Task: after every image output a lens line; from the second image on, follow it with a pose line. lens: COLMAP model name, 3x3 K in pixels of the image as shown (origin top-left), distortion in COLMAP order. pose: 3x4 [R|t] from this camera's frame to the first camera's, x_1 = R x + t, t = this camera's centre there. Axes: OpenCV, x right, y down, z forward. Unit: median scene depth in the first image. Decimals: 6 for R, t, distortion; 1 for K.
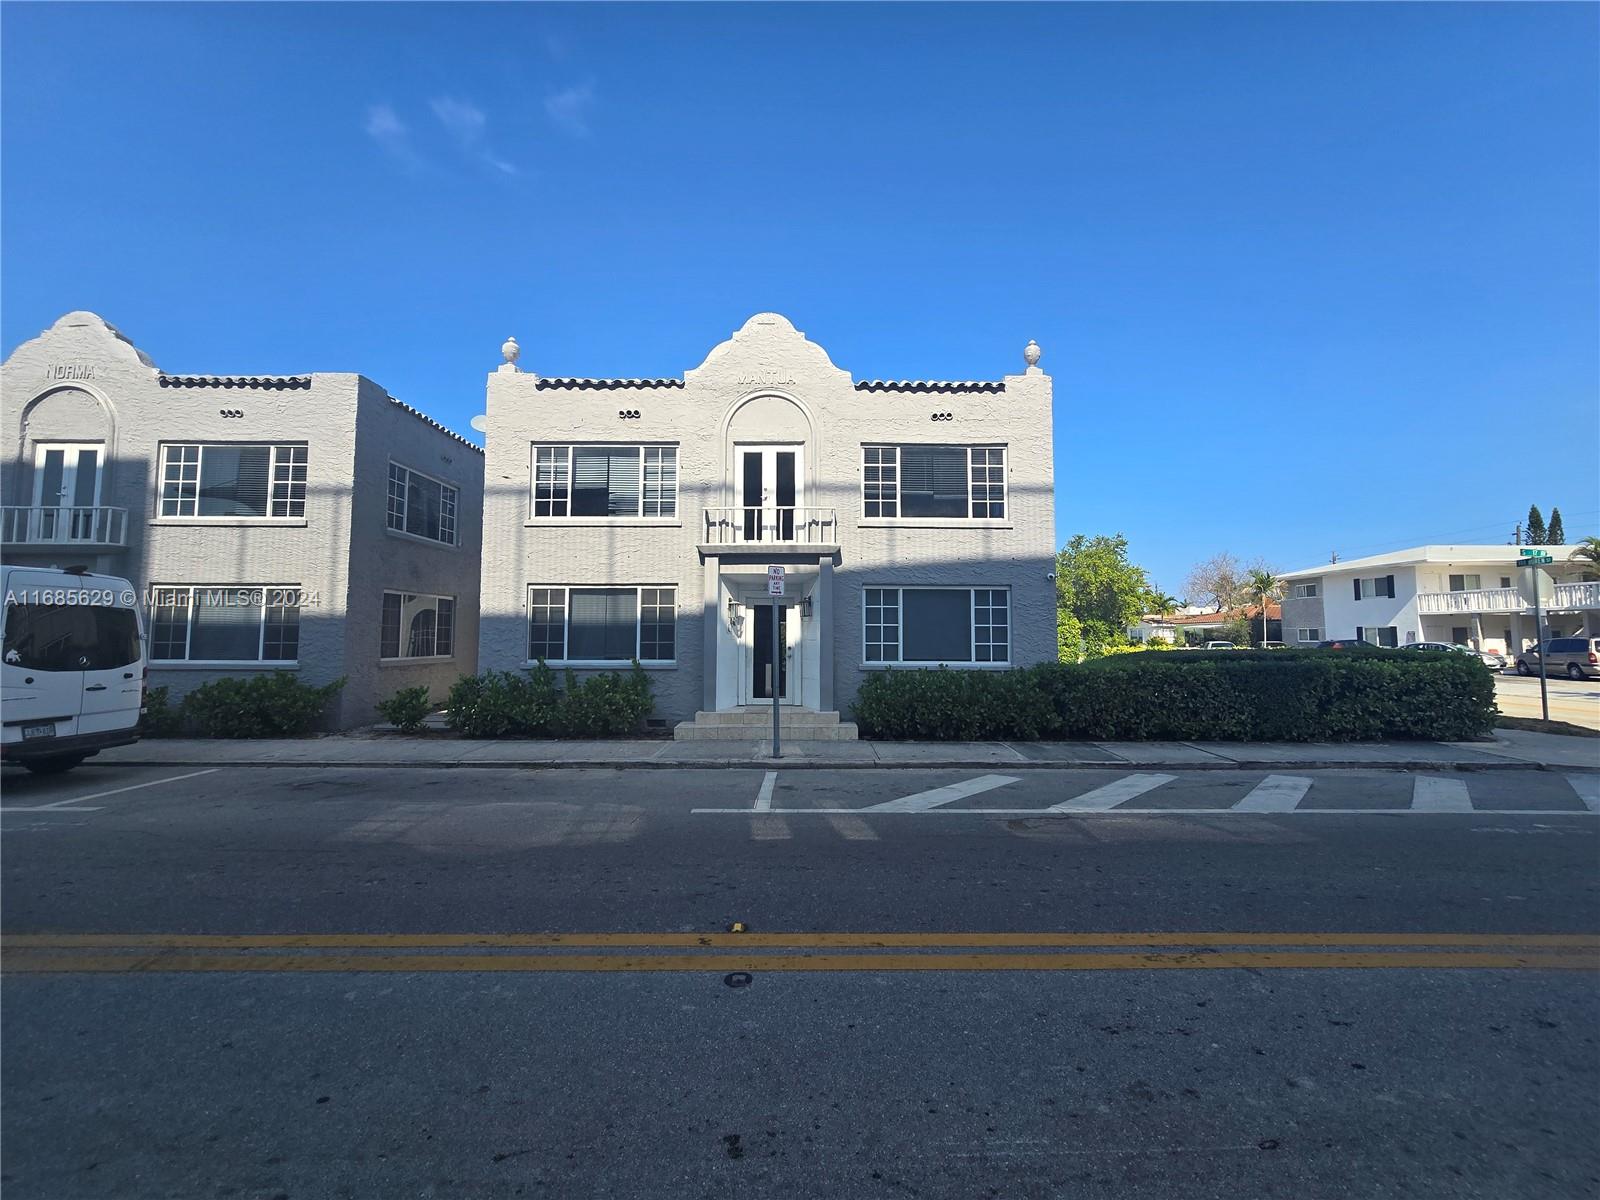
lens RADIAL K [[656.2, 0, 799.9], [0, 656.2, 593.8], [0, 0, 1]] dist [-0.002636, 0.001150]
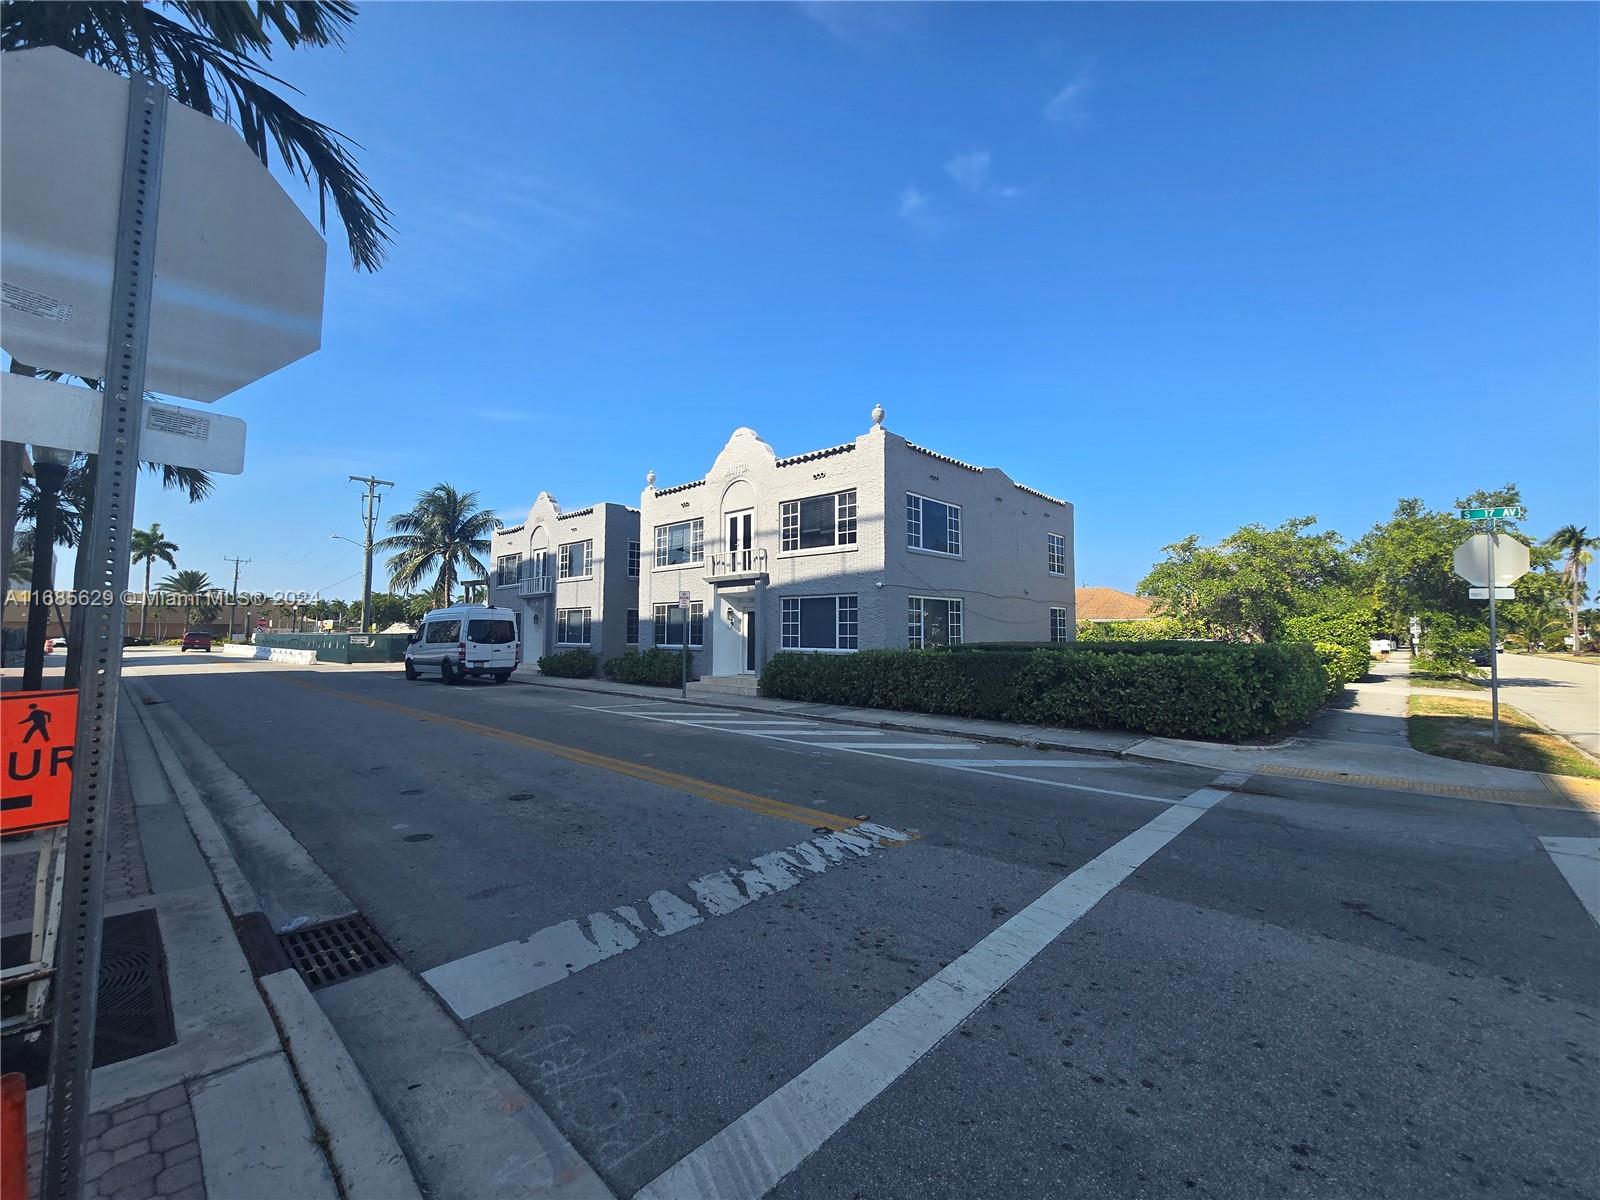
lens RADIAL K [[656.2, 0, 813.3], [0, 656.2, 598.3], [0, 0, 1]] dist [-0.002636, 0.001150]
pose [[0.730091, -0.037672, -0.682311, 1.170039], [0.040472, 0.999110, -0.011857, 0.010874], [0.682150, -0.018958, 0.730966, -0.050983]]
